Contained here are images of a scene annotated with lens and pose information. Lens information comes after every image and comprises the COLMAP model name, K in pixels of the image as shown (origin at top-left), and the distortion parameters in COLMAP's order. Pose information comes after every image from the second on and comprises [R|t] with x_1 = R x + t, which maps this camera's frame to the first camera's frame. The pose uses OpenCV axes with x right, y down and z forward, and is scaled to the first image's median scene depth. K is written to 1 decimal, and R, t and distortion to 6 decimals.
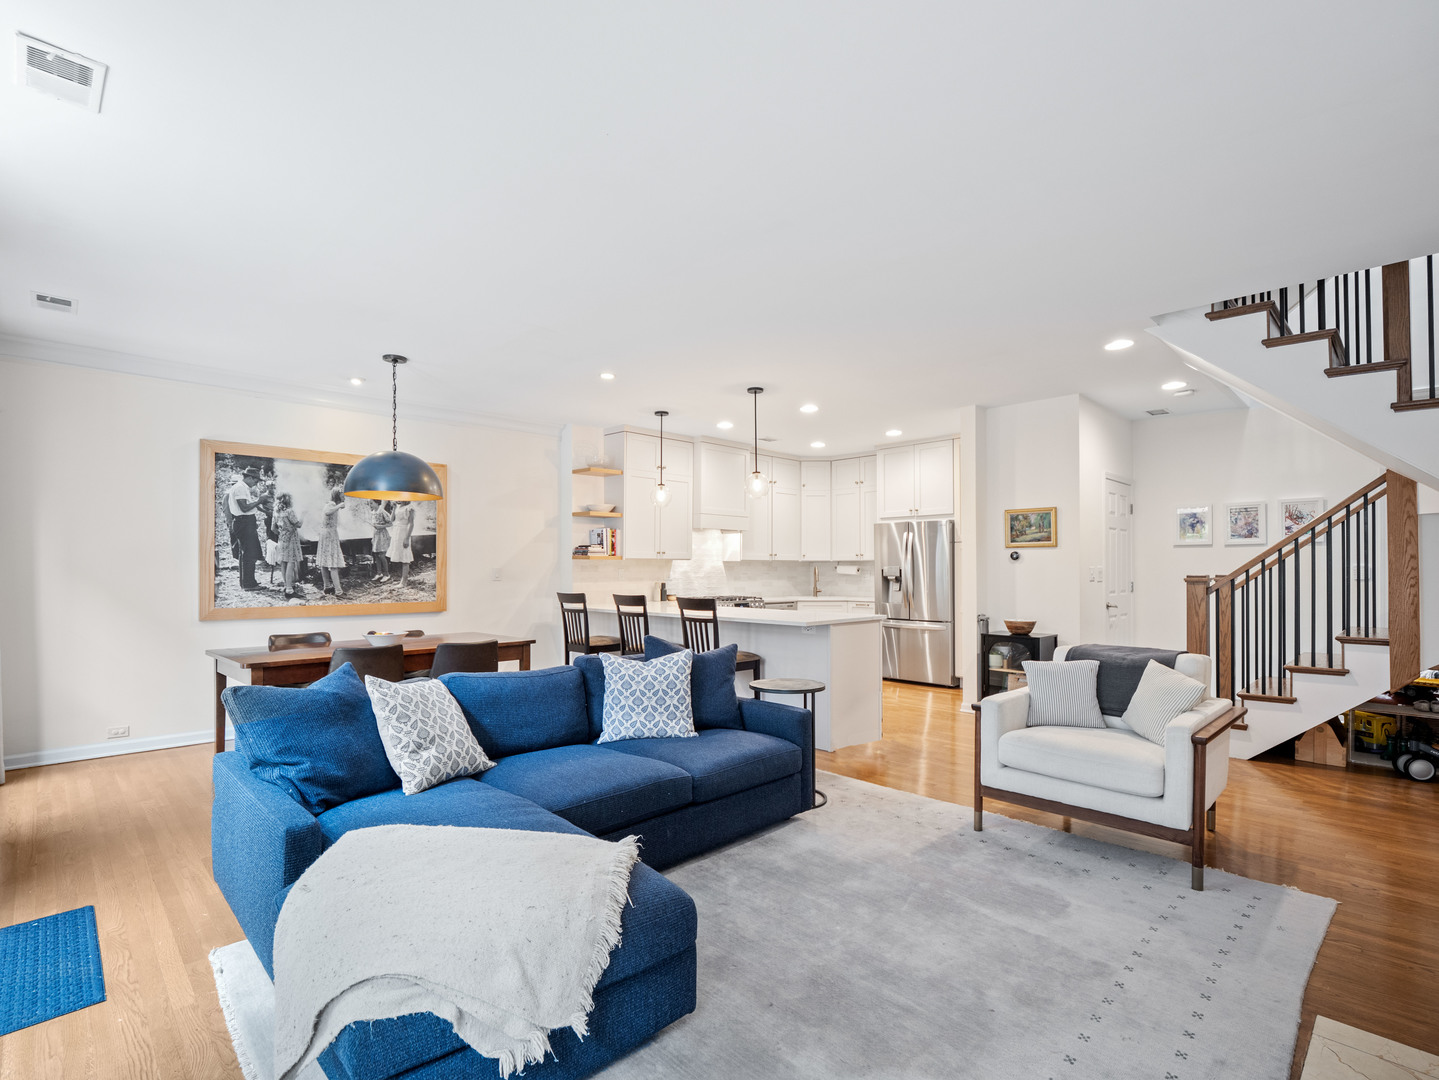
lens RADIAL K [[698.1, 0, 722.6], [0, 698.1, 563.2], [0, 0, 1]] dist [-0.002574, -0.000656]
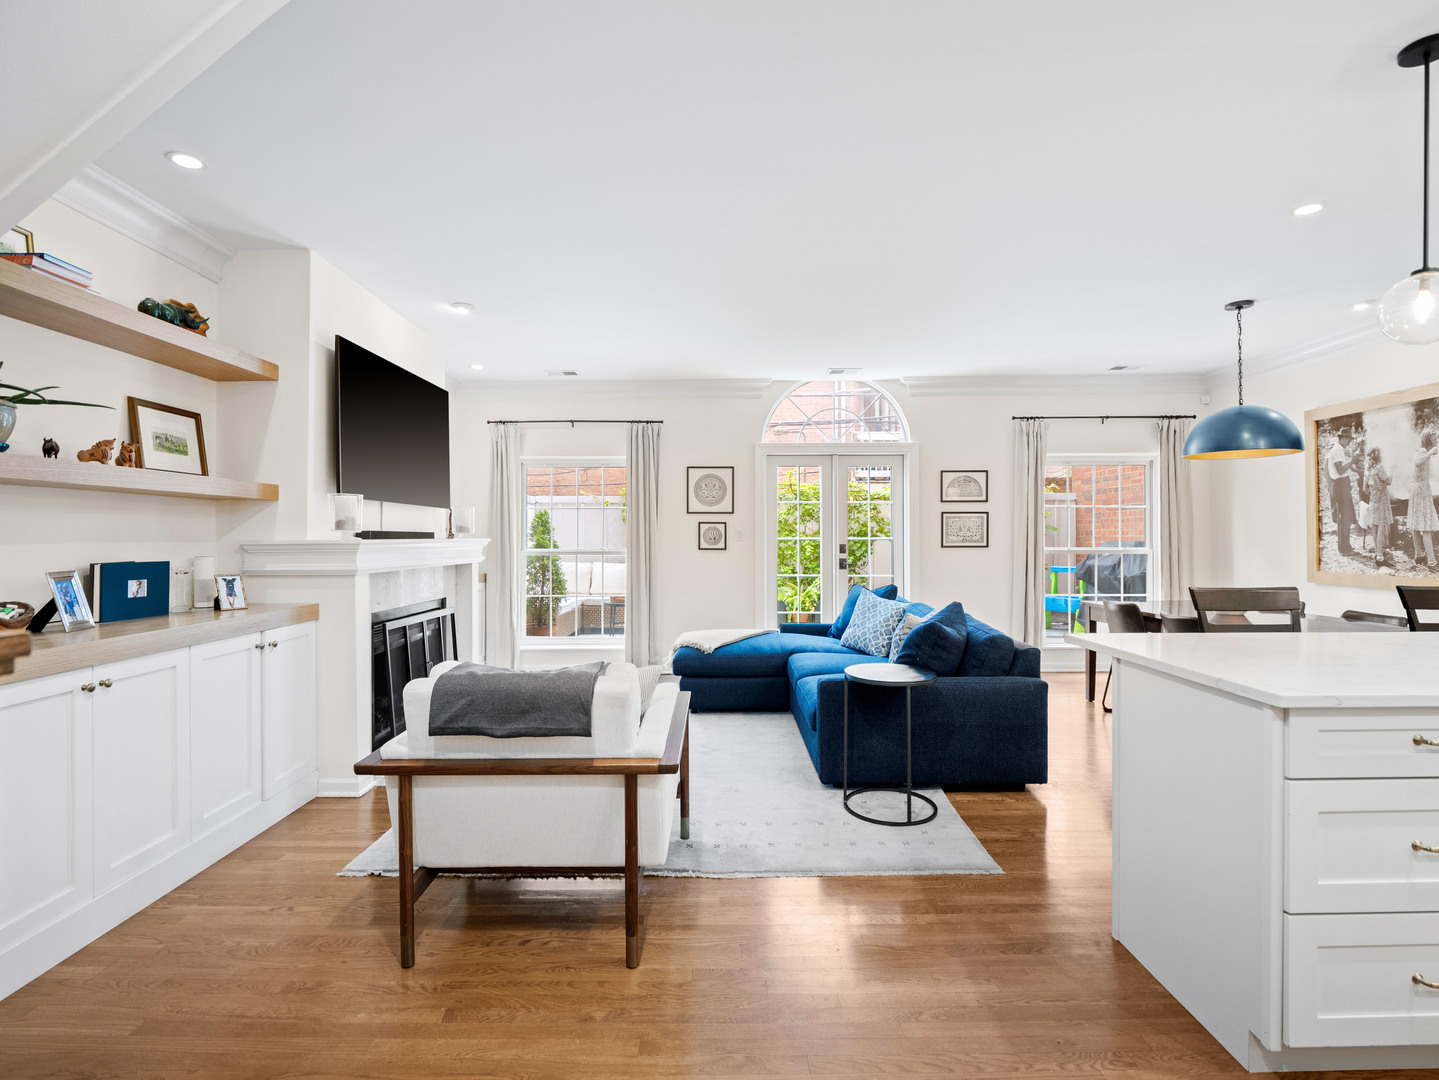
lens RADIAL K [[700.4, 0, 719.5], [0, 700.4, 540.0], [0, 0, 1]] dist [-0.001370, -0.000501]
pose [[-0.698395, 0.007363, -0.715675, 0.579171], [0.011221, 0.999937, -0.000662, 0.008112], [0.715625, -0.008493, -0.698433, 0.997700]]
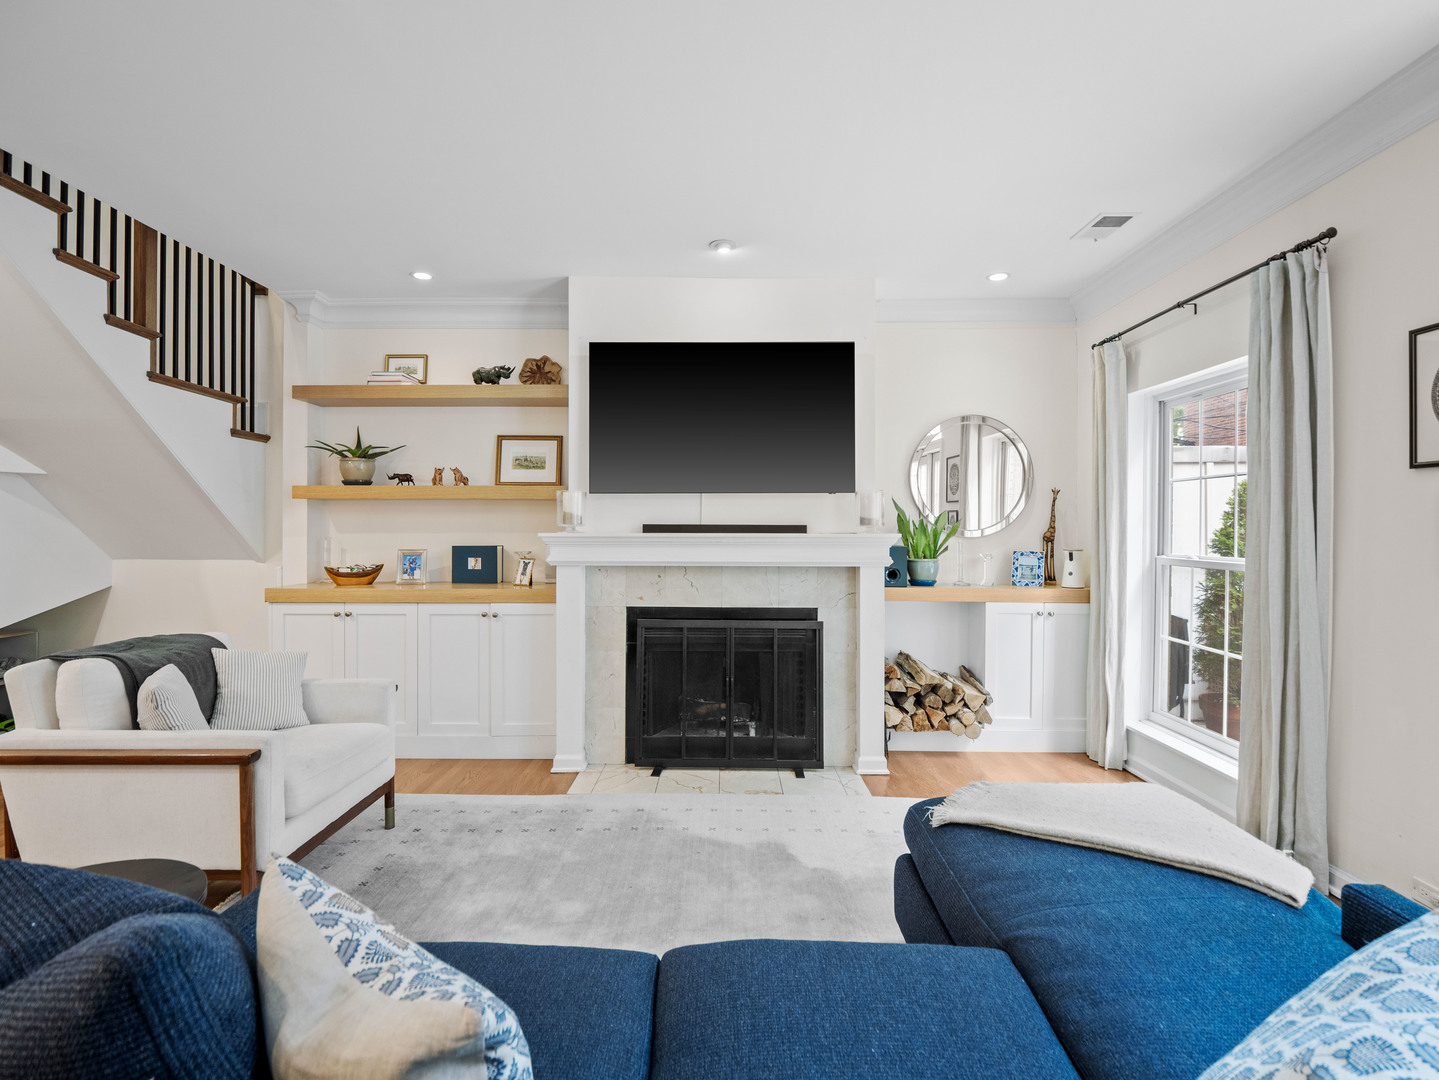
lens RADIAL K [[705.1, 0, 720.8], [0, 705.1, 528.0], [0, 0, 1]] dist [-0.015072, -0.000346]
pose [[-0.714772, 0.001502, 0.699356, -0.222562], [-0.006663, 0.999938, -0.008958, 0.004311], [-0.699326, -0.011063, -0.714717, 0.702204]]
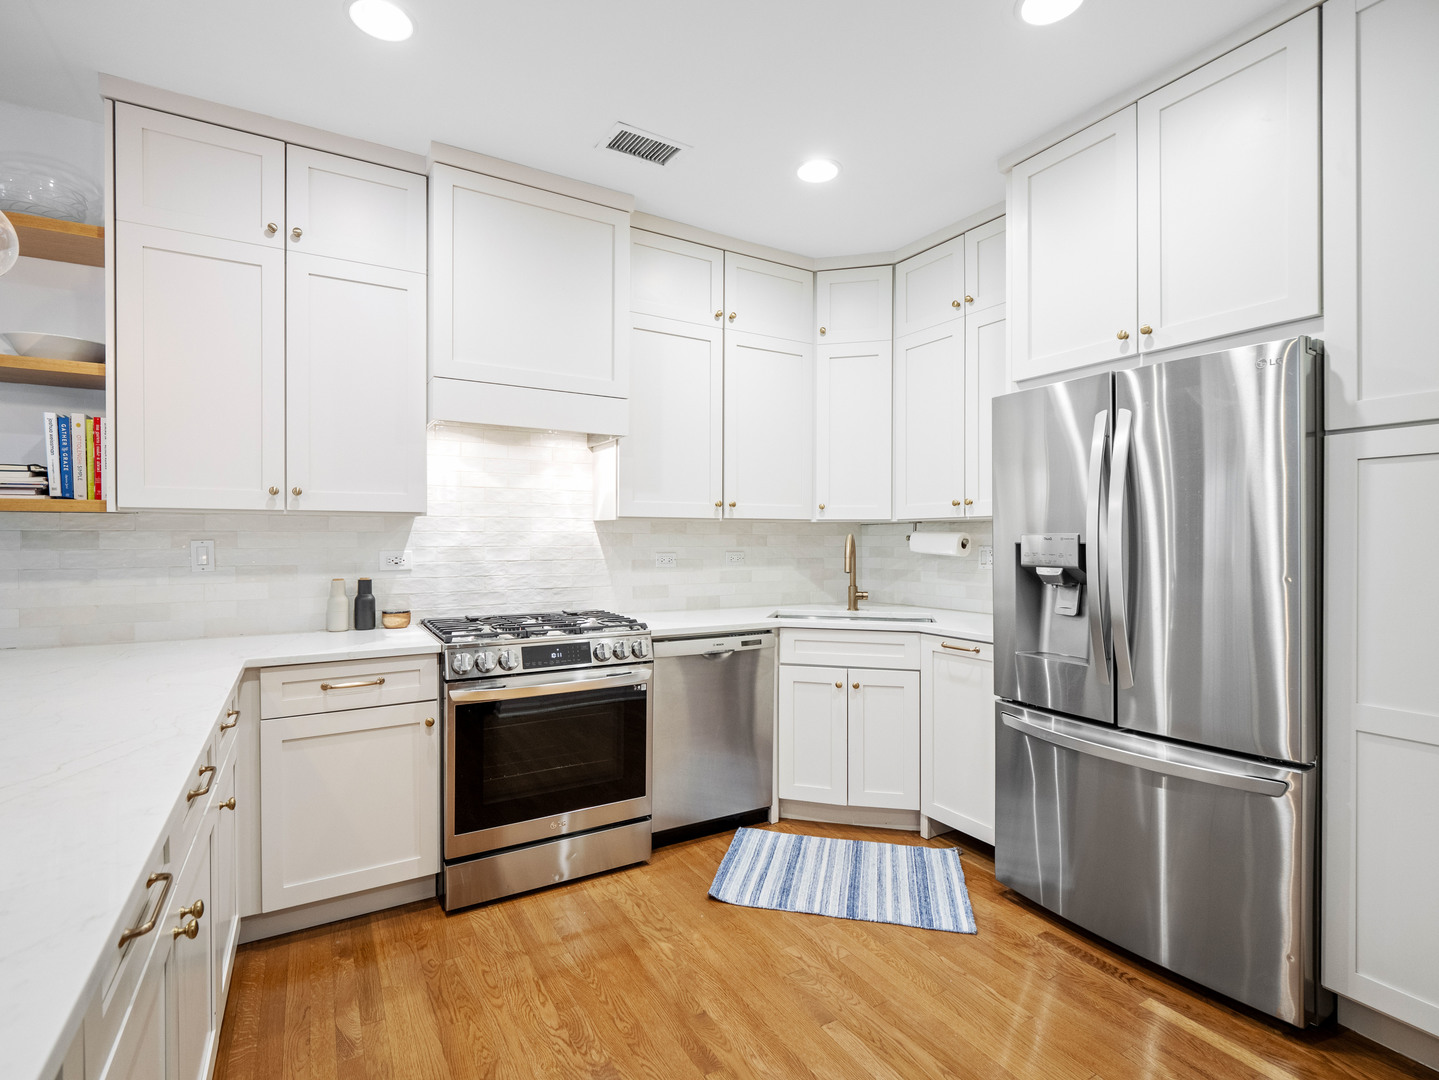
lens RADIAL K [[700.4, 0, 719.5], [0, 700.4, 540.0], [0, 0, 1]] dist [-0.001370, -0.000501]
pose [[0.969753, 0.002654, -0.244075, 0.256080], [-0.000048, 0.999943, 0.010682, 0.006038], [0.244090, -0.010348, 0.969697, 0.970473]]
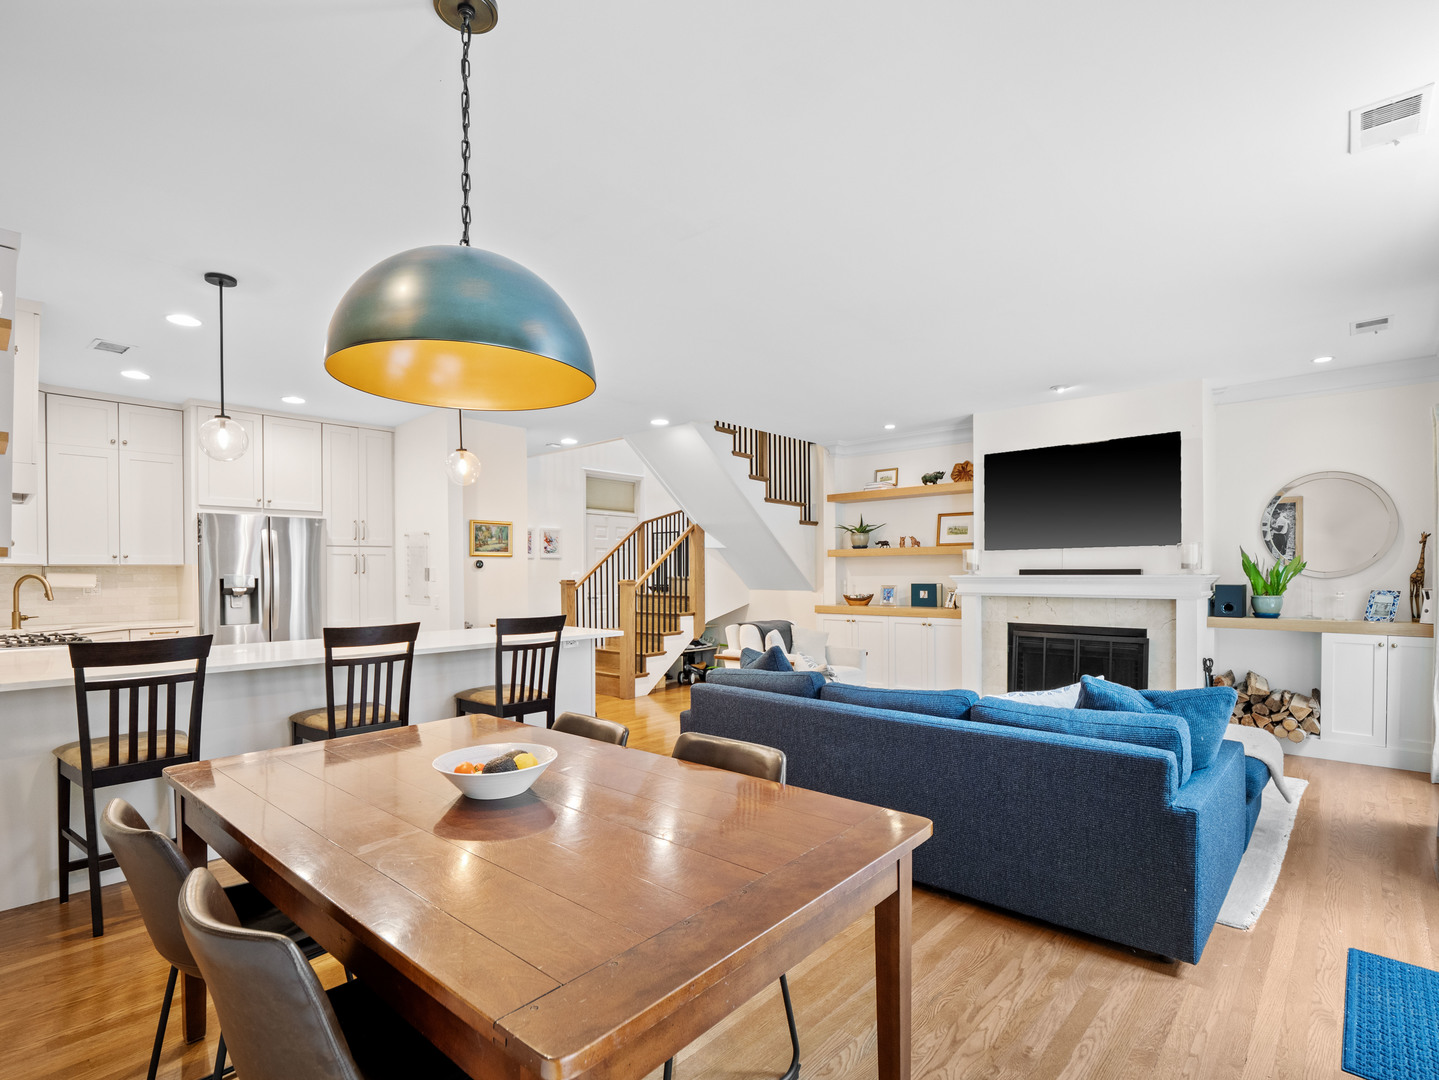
lens RADIAL K [[703.2, 0, 712.4], [0, 703.2, 576.0], [0, 0, 1]] dist [-0.001050, -0.008897]
pose [[-0.043836, -0.001799, 0.999037, -0.728847], [-0.003567, 0.999992, 0.001644, 0.004696], [-0.999032, -0.003492, -0.043842, 0.771615]]
